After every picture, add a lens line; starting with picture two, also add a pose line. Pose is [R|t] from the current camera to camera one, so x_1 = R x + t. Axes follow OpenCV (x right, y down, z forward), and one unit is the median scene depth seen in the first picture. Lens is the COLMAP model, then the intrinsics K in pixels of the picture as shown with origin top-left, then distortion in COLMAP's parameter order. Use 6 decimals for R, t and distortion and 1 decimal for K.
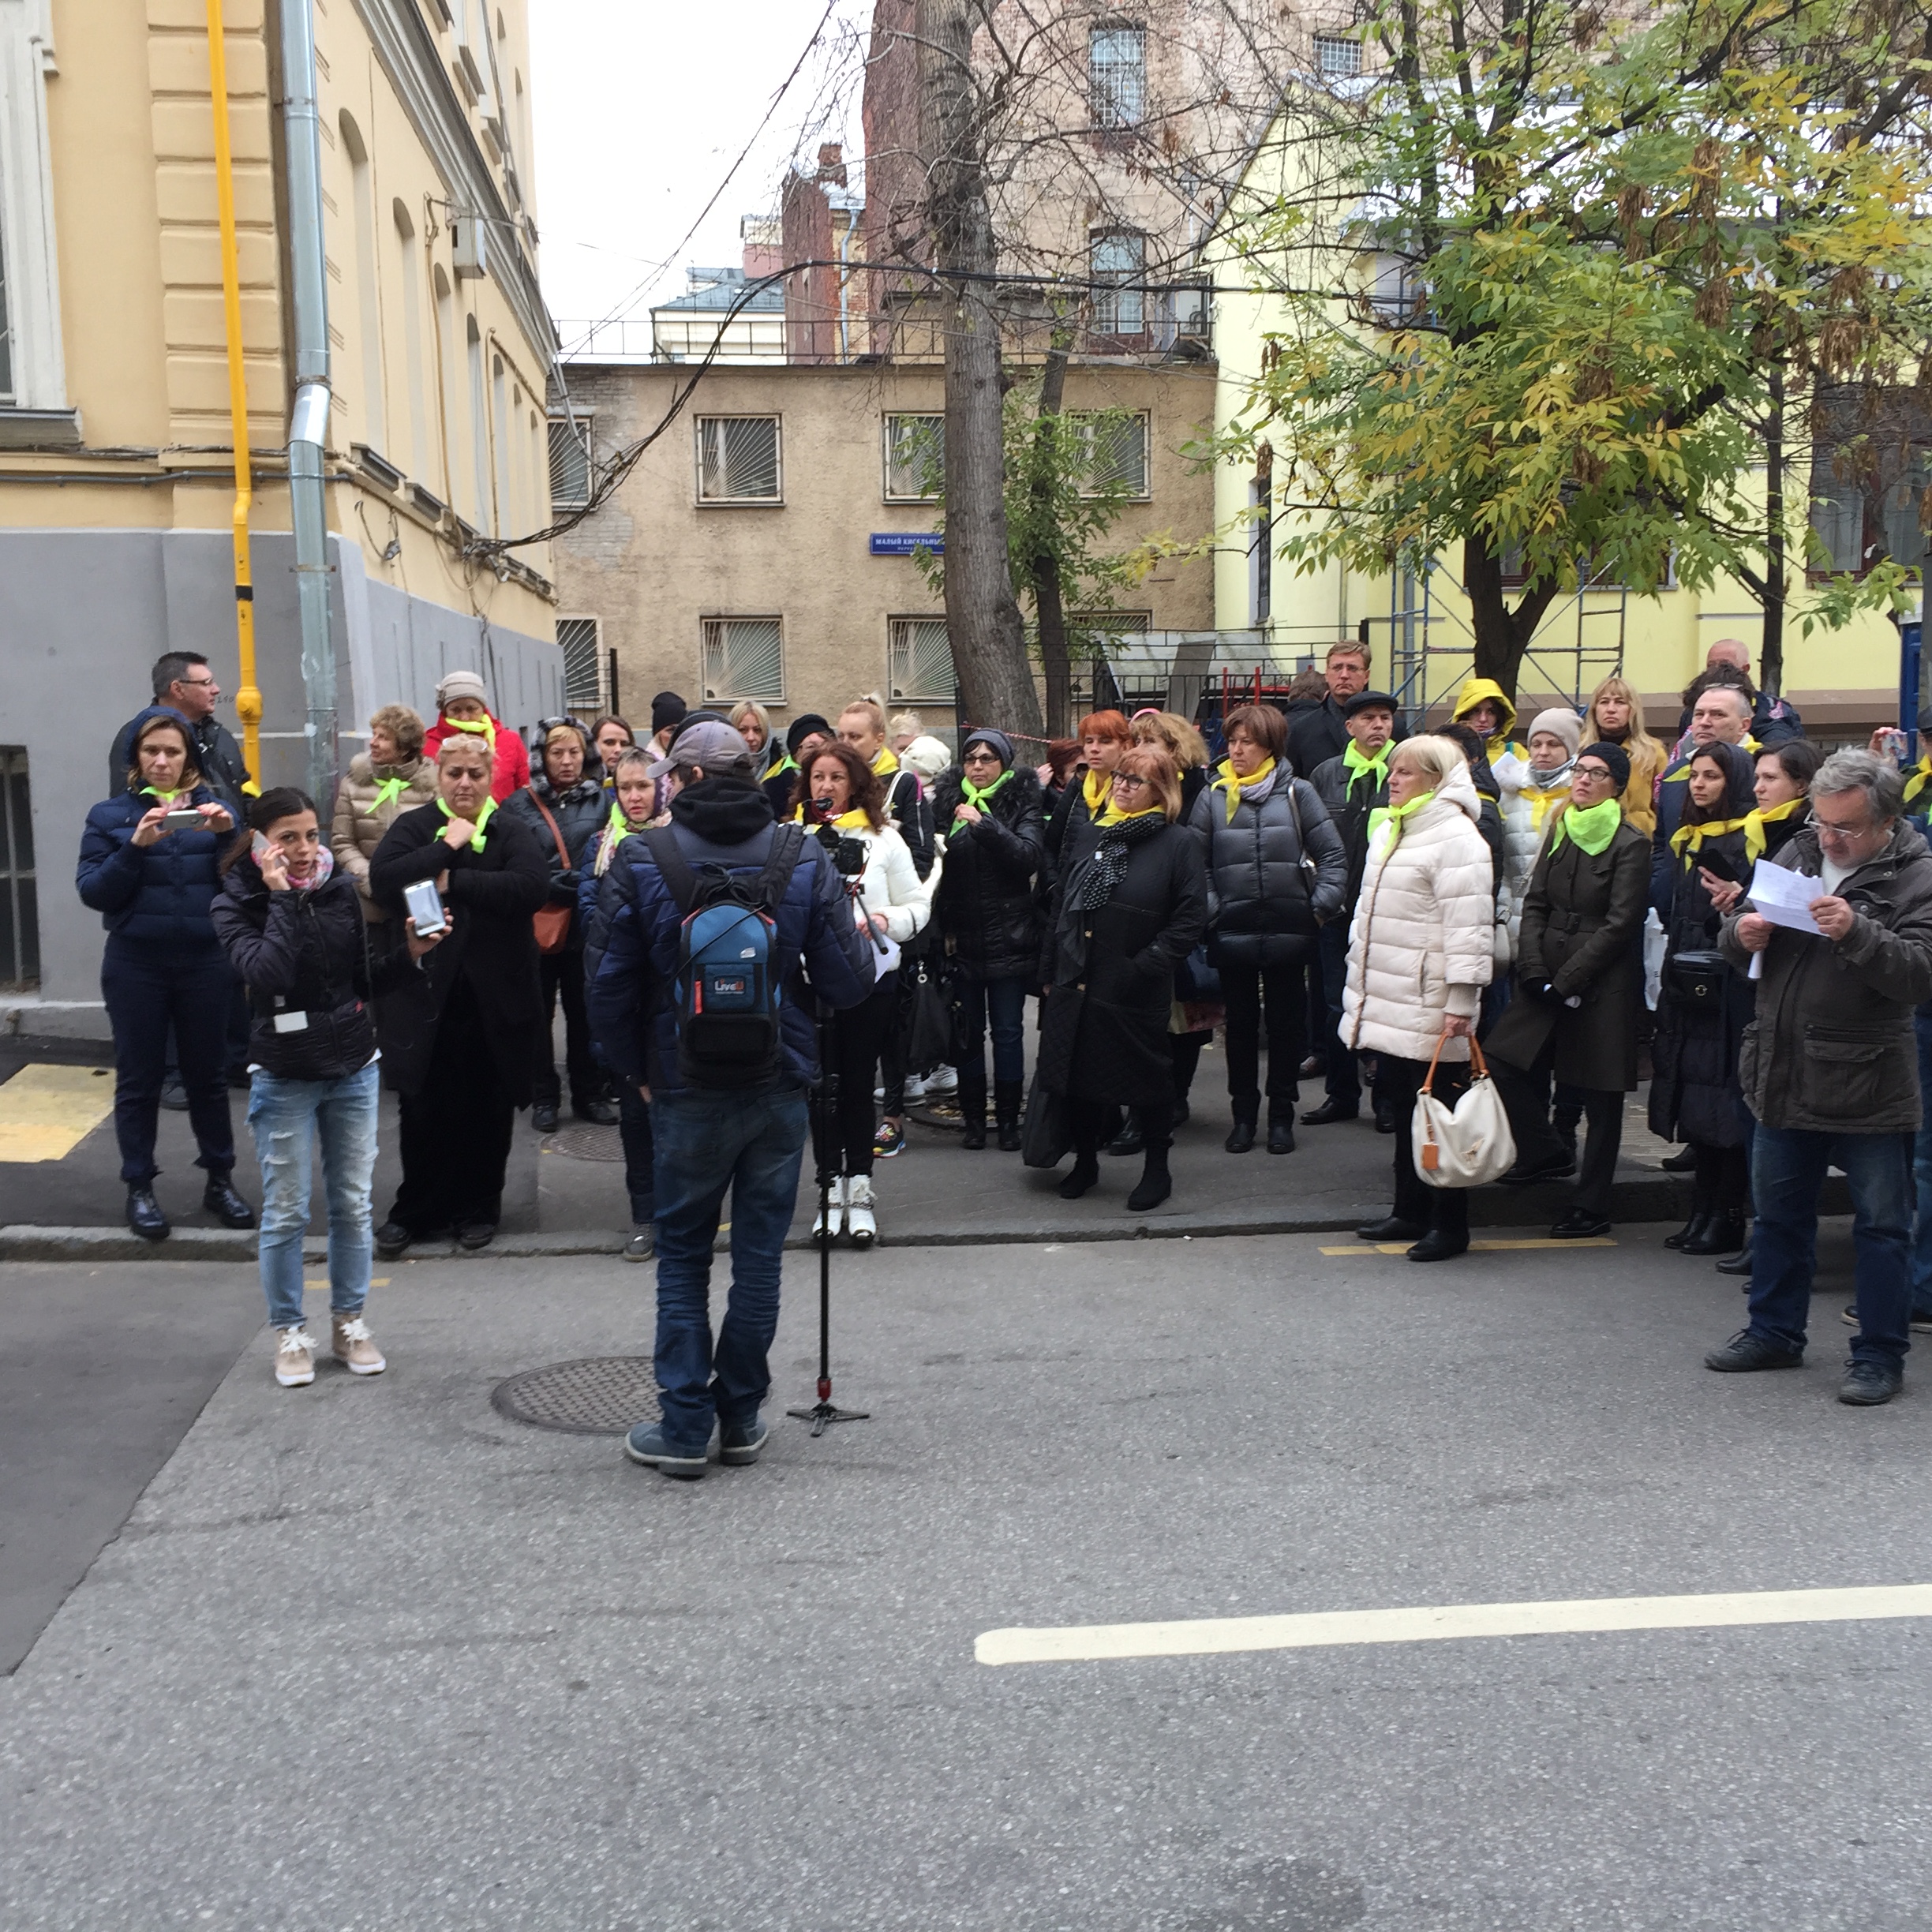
lens RADIAL K [[2156.3, 0, 966.0], [0, 2156.3, 966.0], [0, 0, 1]] dist [0.088184, -0.111508]
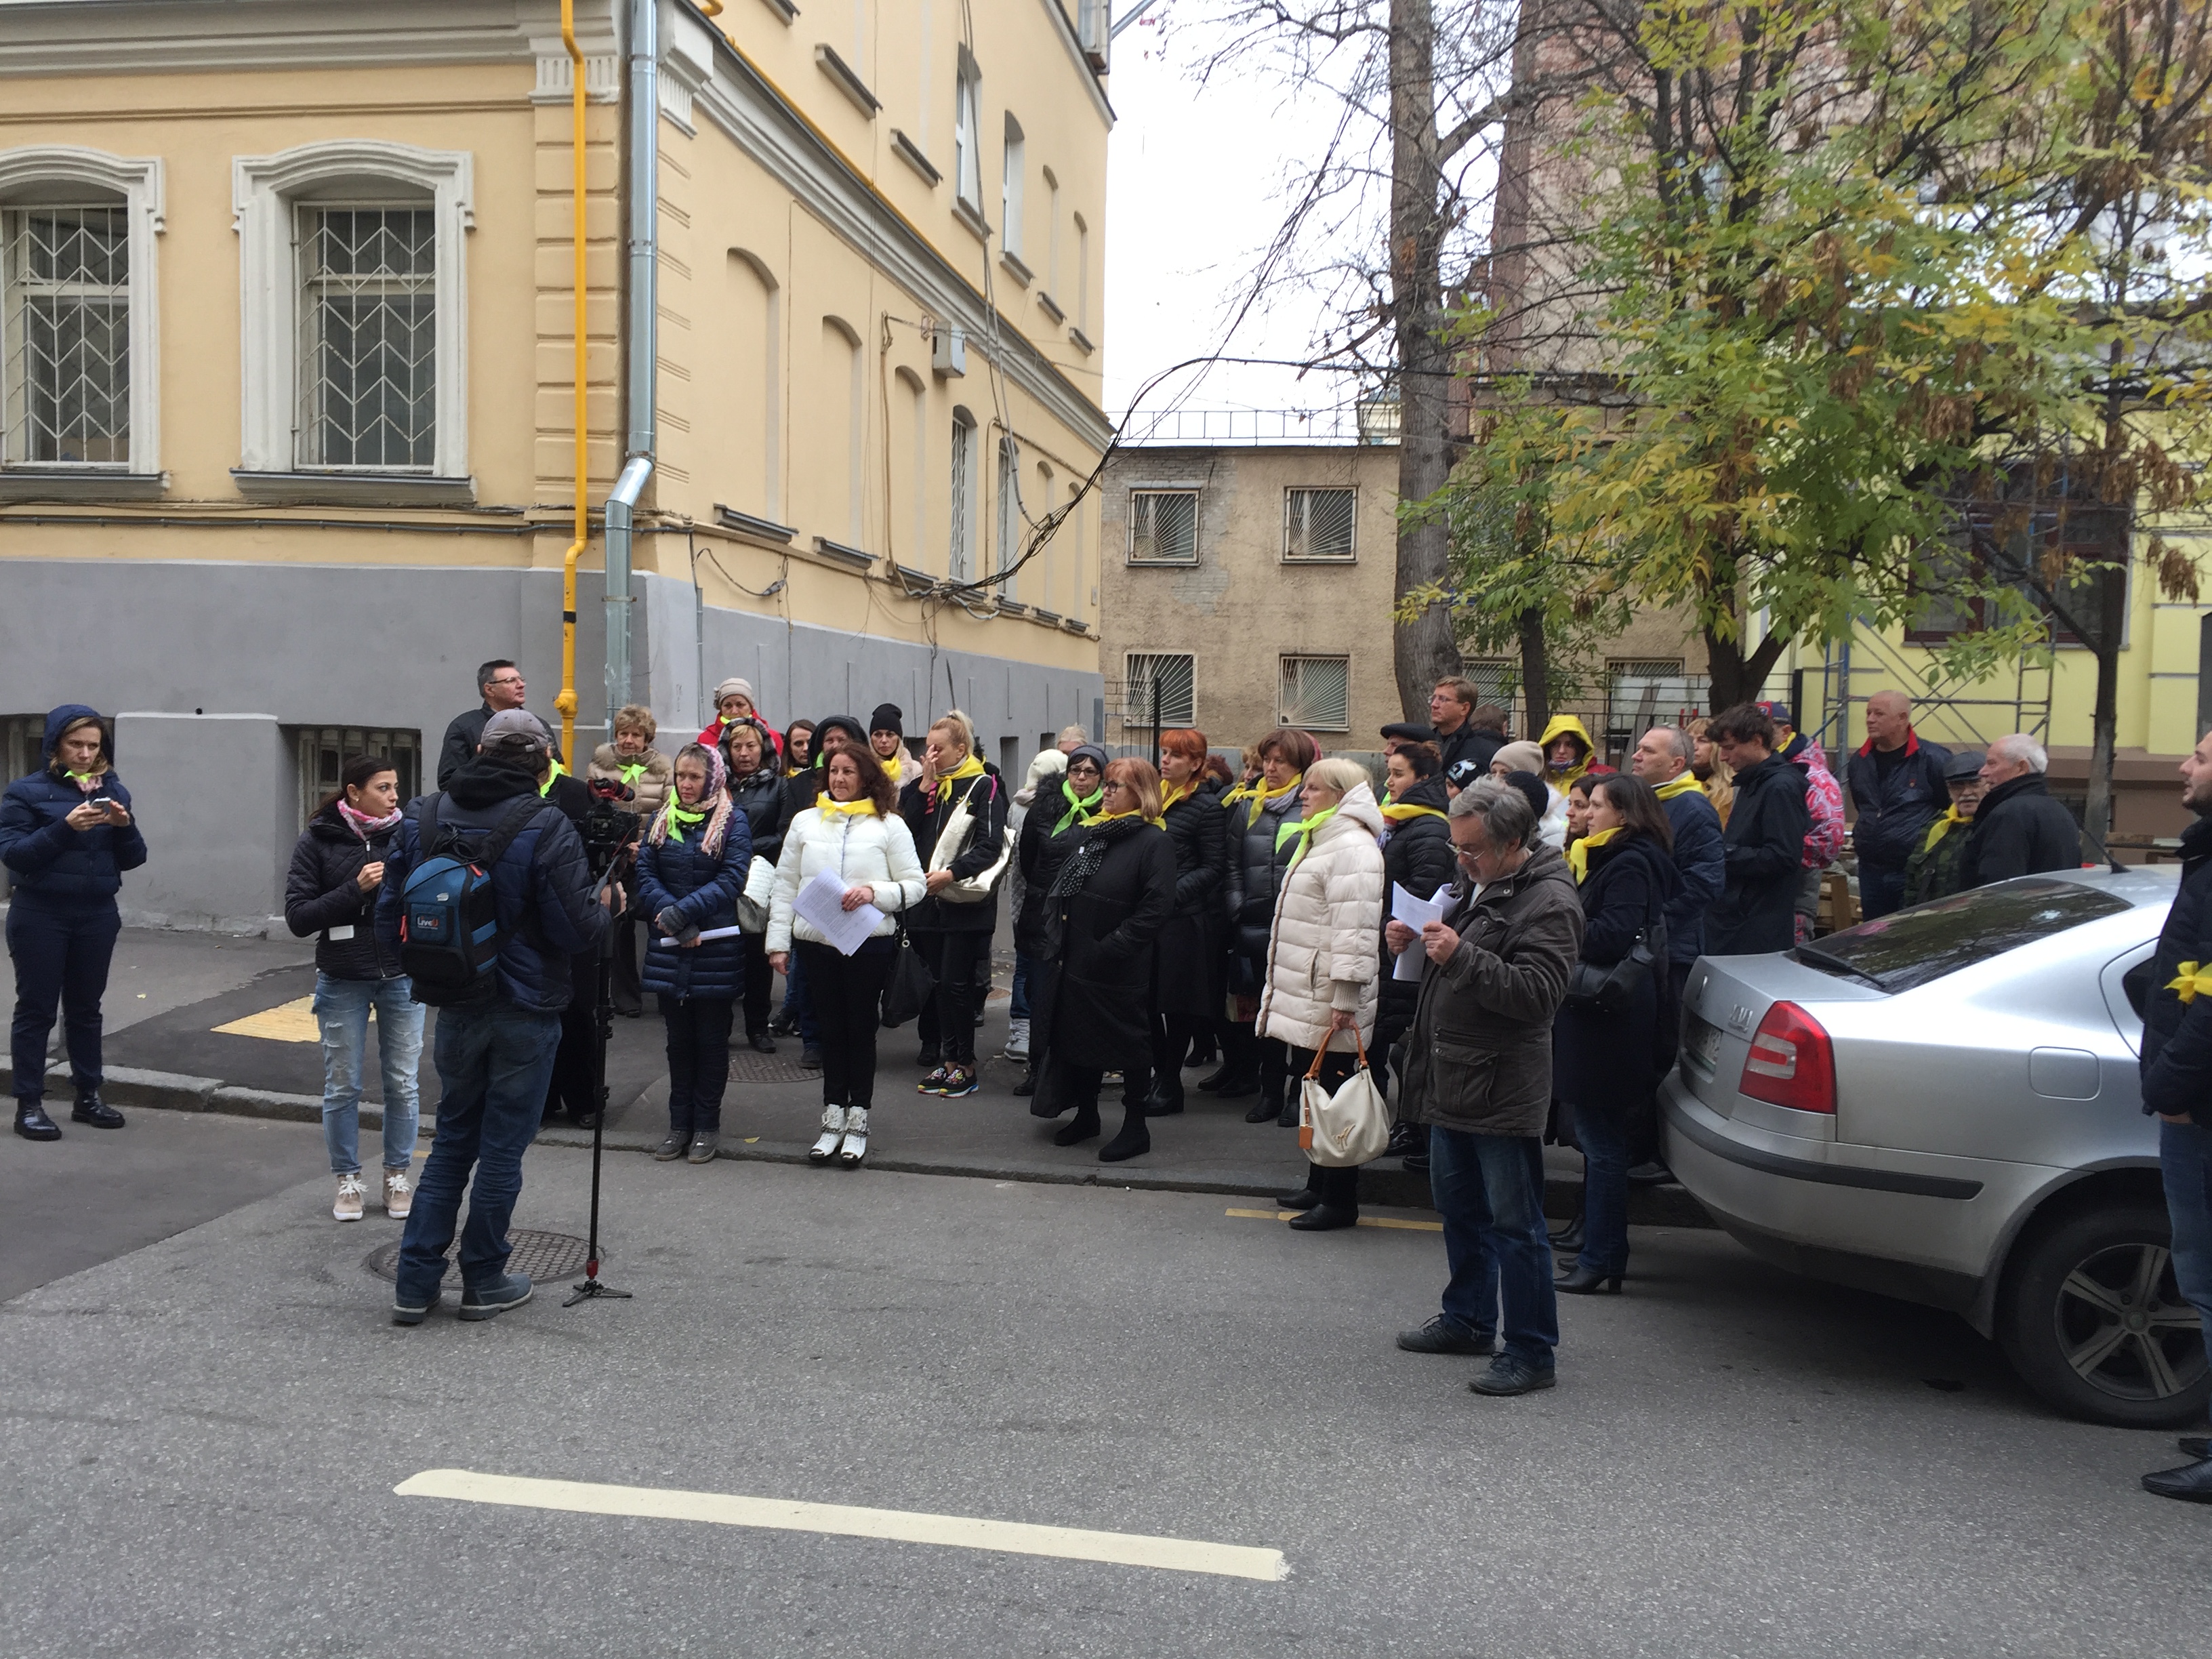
lens RADIAL K [[1847.5, 0, 1106.0], [0, 1847.5, 829.5], [0, 0, 1]] dist [0.088686, -0.103574]
pose [[0.961379, 0.050630, -0.270530, 0.360420], [-0.068715, 0.995961, -0.057796, -0.005494], [0.266511, 0.074153, 0.960975, 0.046835]]
